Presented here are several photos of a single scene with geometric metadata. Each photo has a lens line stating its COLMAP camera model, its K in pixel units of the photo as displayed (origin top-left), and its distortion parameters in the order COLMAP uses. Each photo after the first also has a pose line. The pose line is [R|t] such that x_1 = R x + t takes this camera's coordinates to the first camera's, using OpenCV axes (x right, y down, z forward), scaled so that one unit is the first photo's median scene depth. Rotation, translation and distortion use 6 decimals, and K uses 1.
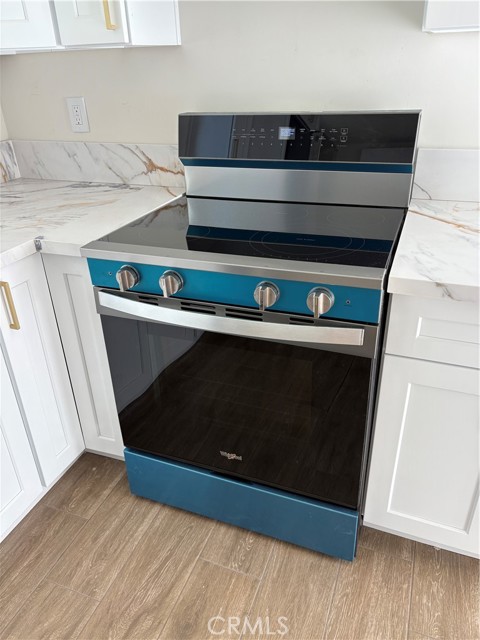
lens RADIAL K [[481.6, 0, 231.5], [0, 481.6, 323.3], [0, 0, 1]] dist [0.011138, -0.004420]
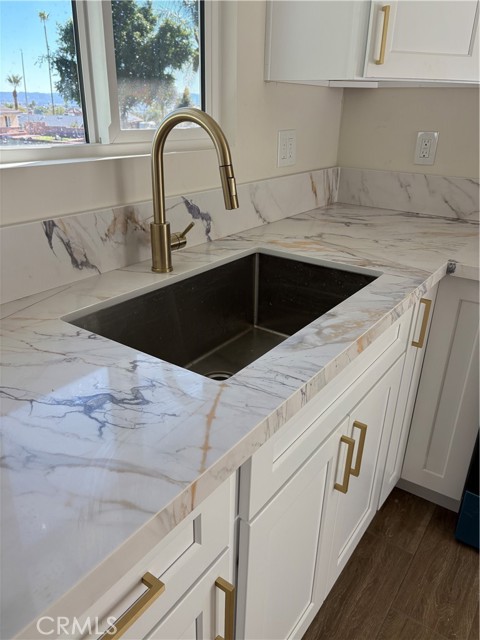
lens RADIAL K [[487.2, 0, 240.0], [0, 487.2, 320.0], [0, 0, 1]] dist [0.050057, -0.042710]
pose [[0.968035, 0.154352, -0.197697, -0.512254], [-0.170933, 0.982818, -0.069646, 0.077789], [0.183550, 0.101212, 0.977786, -0.064808]]
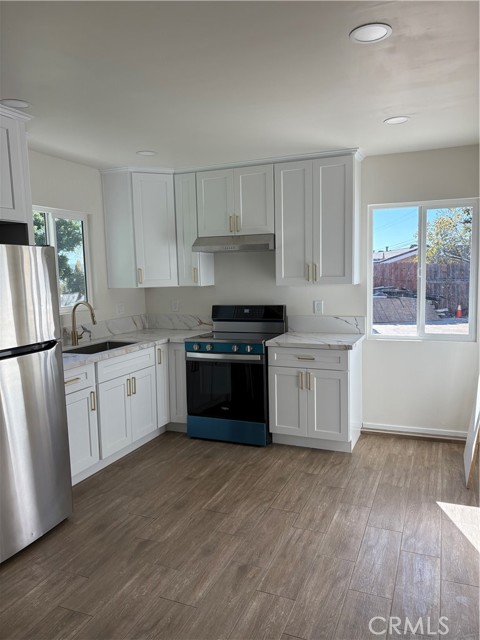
lens RADIAL K [[478.0, 0, 247.8], [0, 478.0, 318.3], [0, 0, 1]] dist [0.002060, -0.000640]
pose [[0.999861, 0.015782, -0.005352, 0.130162], [-0.016622, 0.921276, -0.388553, 0.806535], [-0.001201, 0.388588, 0.921411, -1.735512]]
